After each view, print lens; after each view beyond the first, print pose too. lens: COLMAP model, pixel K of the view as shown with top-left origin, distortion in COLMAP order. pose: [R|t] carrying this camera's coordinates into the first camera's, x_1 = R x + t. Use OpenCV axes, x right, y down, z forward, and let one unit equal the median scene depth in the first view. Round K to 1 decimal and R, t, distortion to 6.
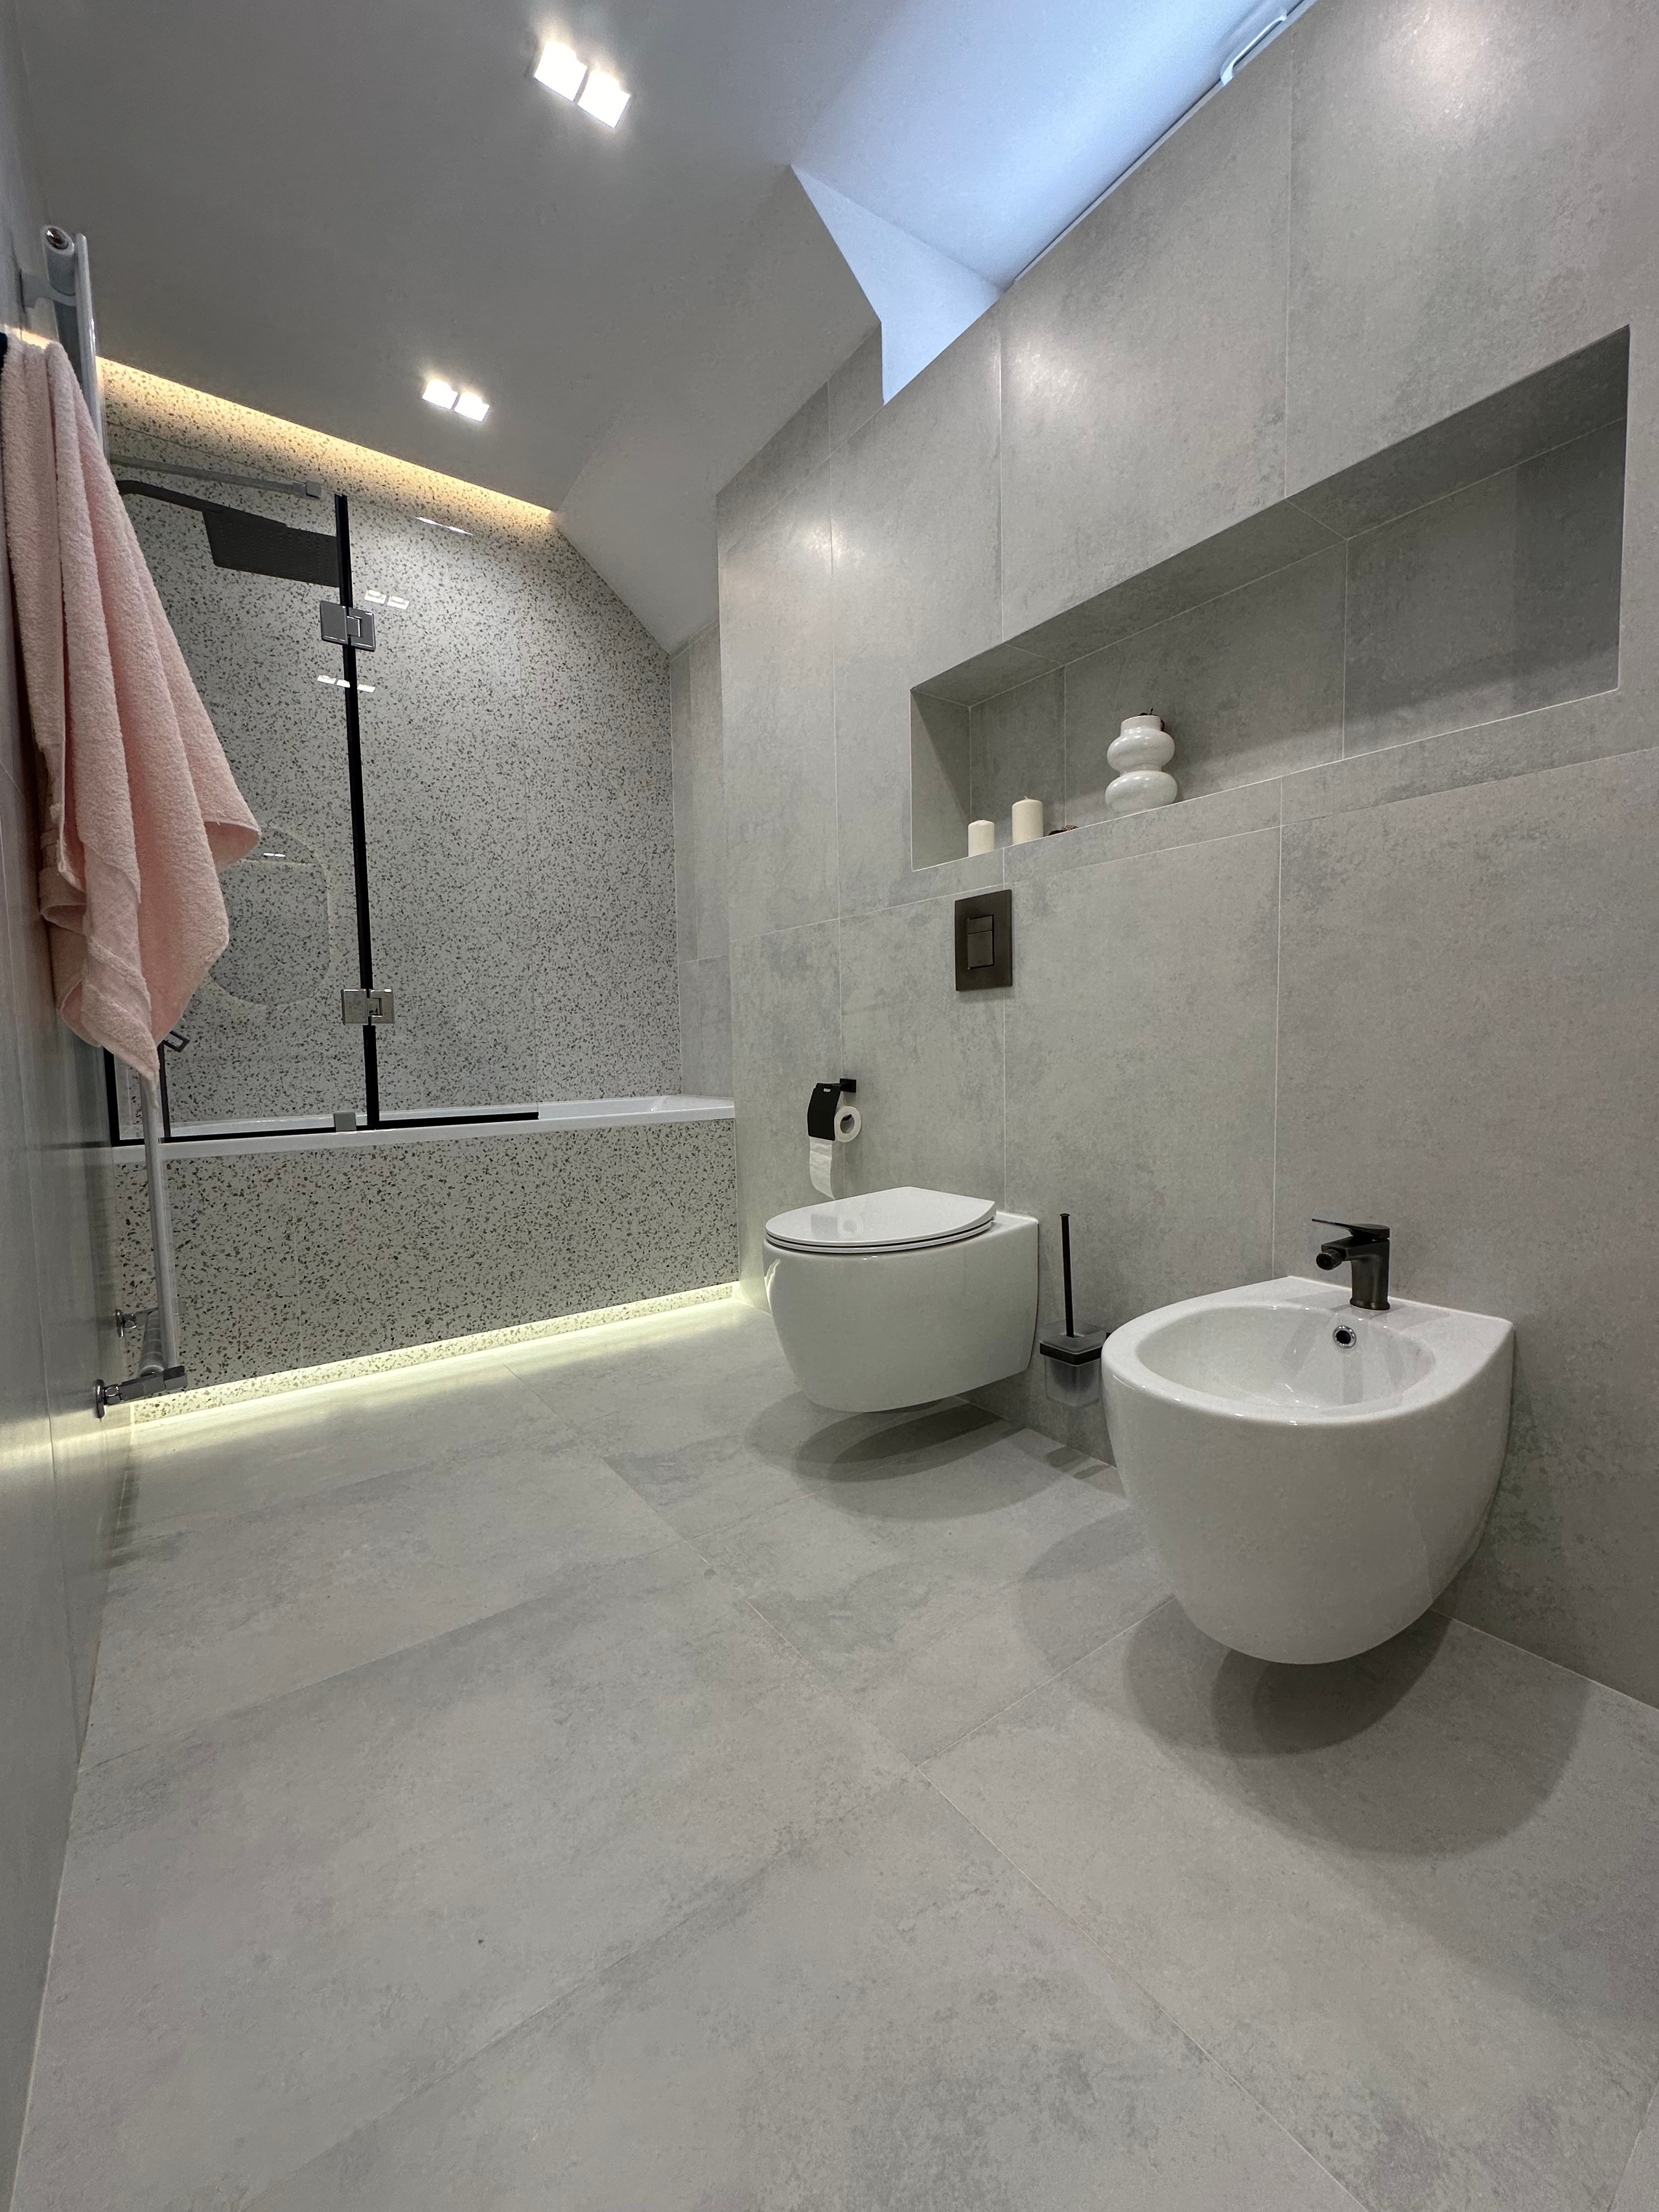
lens RADIAL K [[881.5, 0, 829.5], [0, 881.5, 1106.0], [0, 0, 1]] dist [-0.001091, 0.000031]
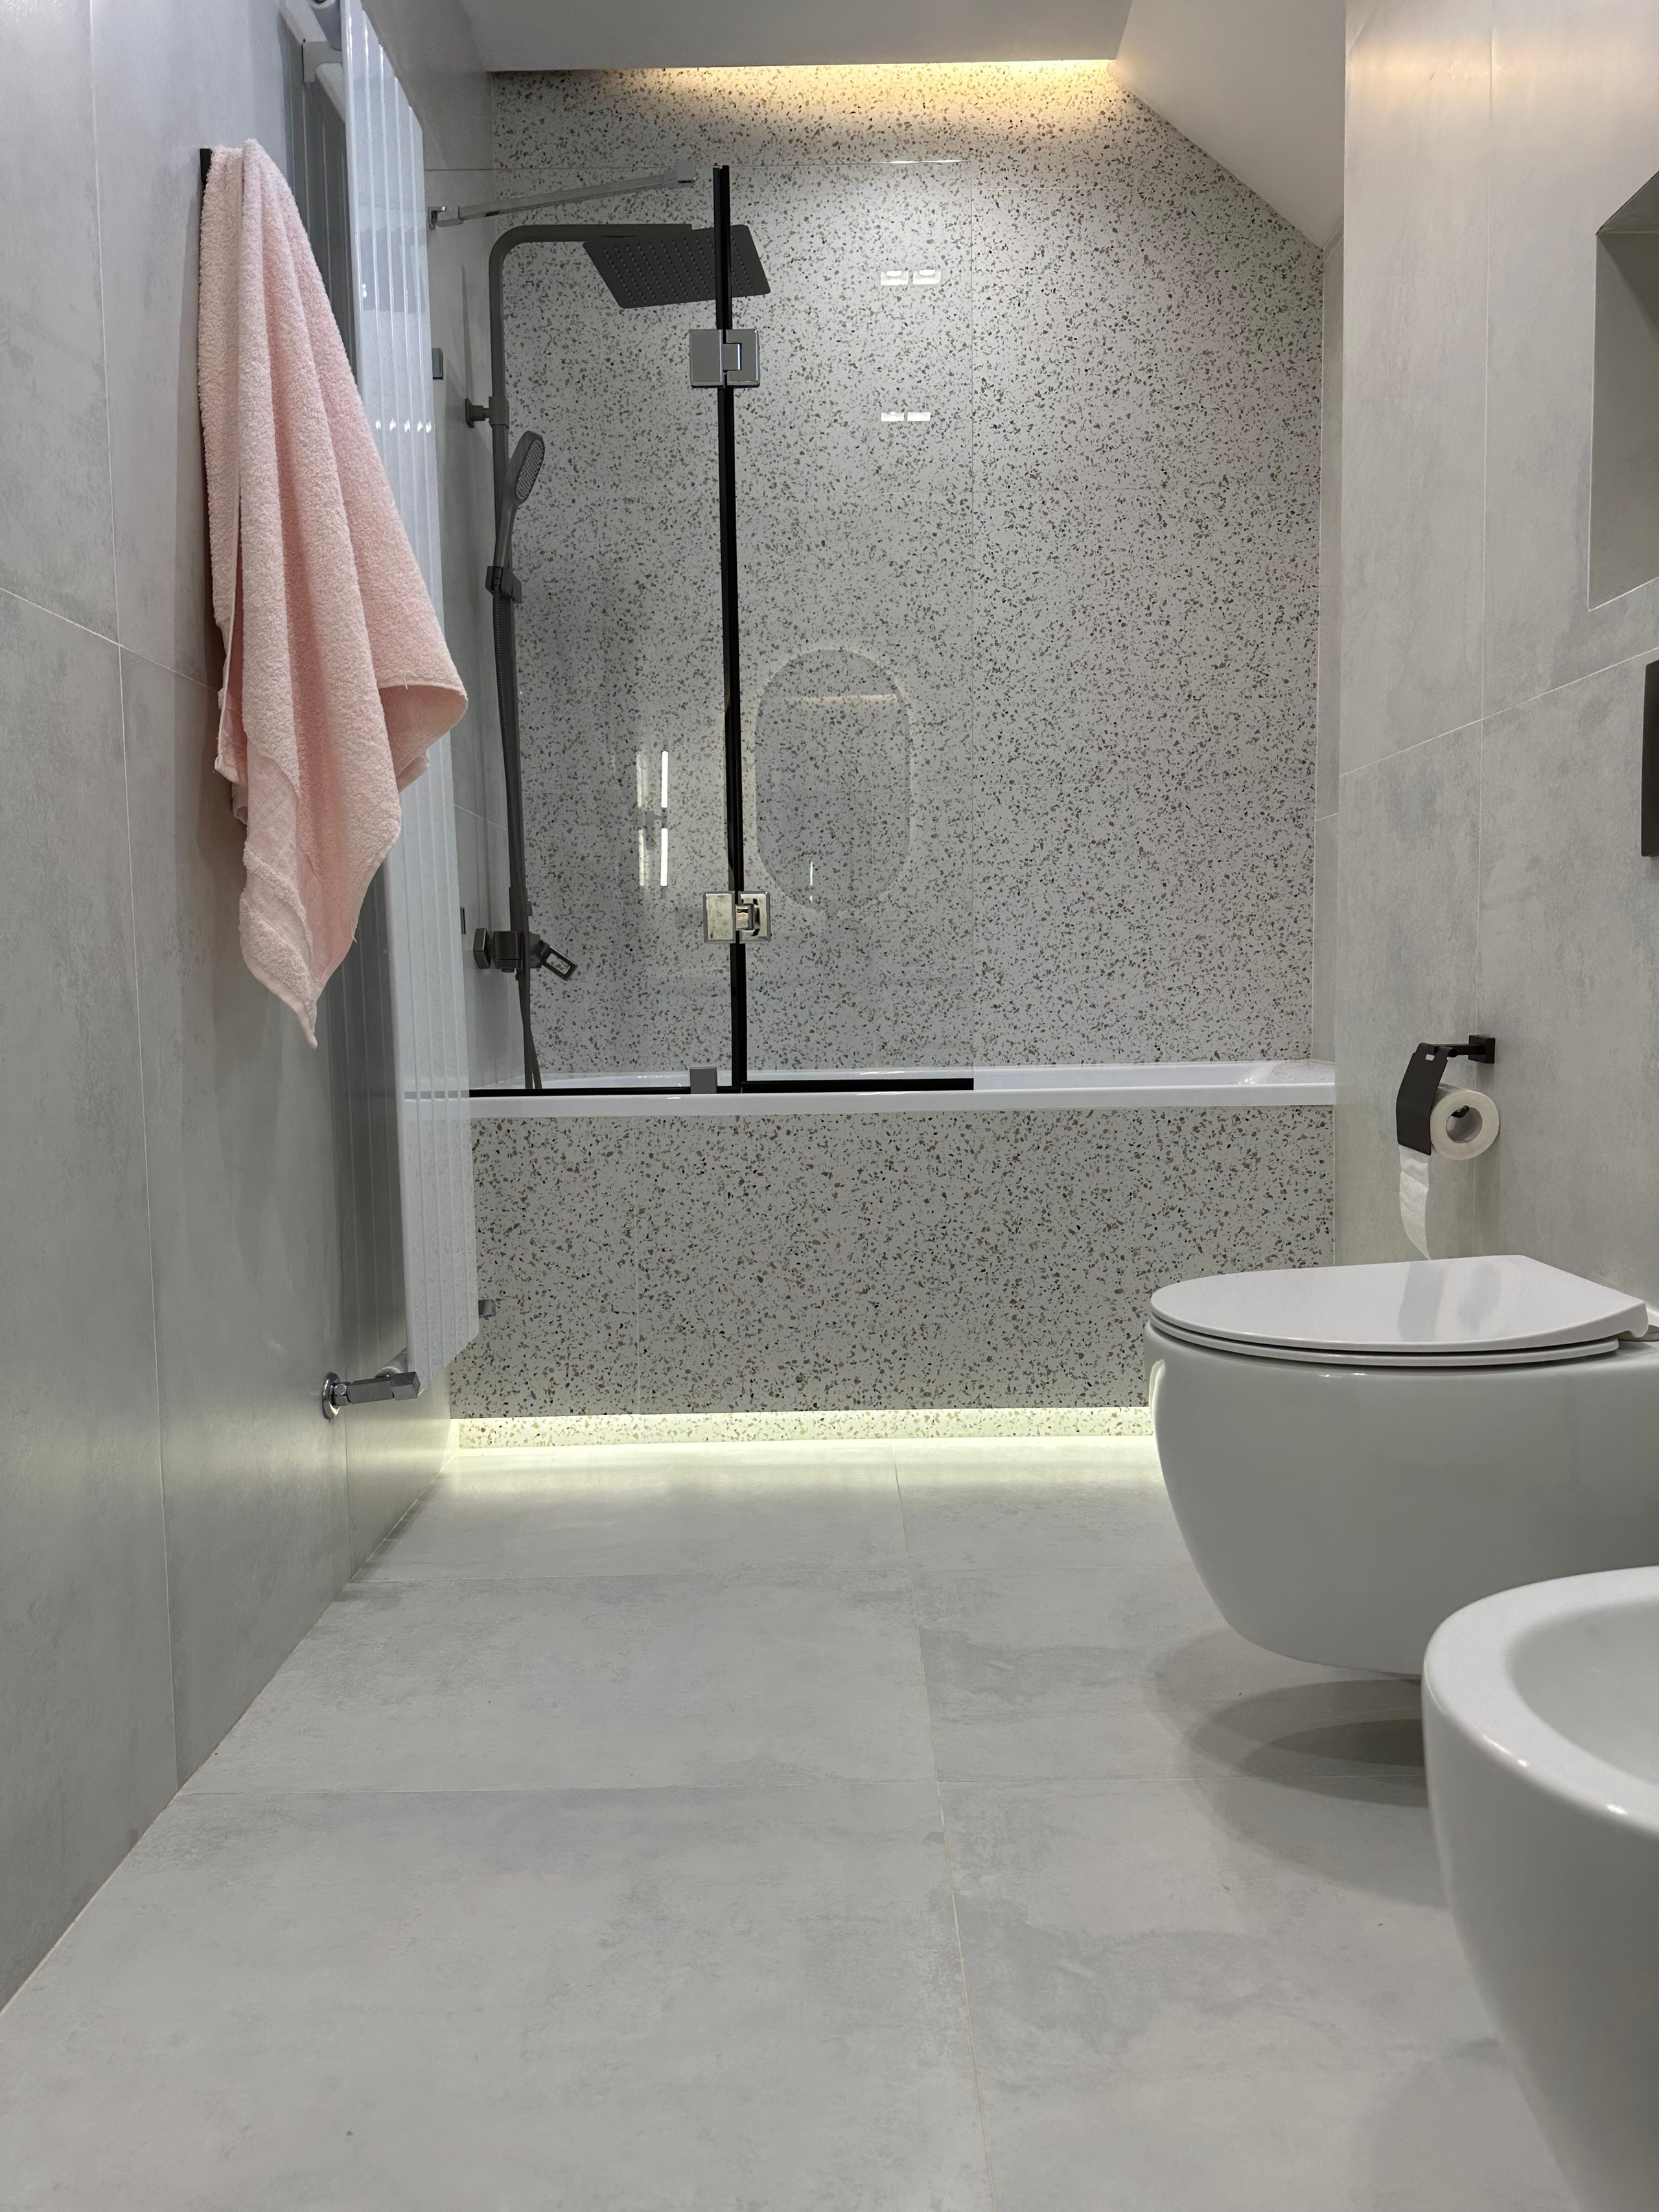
lens RADIAL K [[1535.6, 0, 830.6], [0, 1535.6, 1116.3], [0, 0, 1]] dist [0.162560, -0.303506]
pose [[0.811698, 0.055063, -0.581476, 0.244044], [-0.040398, 0.998455, 0.038157, -0.004121], [0.582678, -0.007481, 0.812669, 0.048100]]
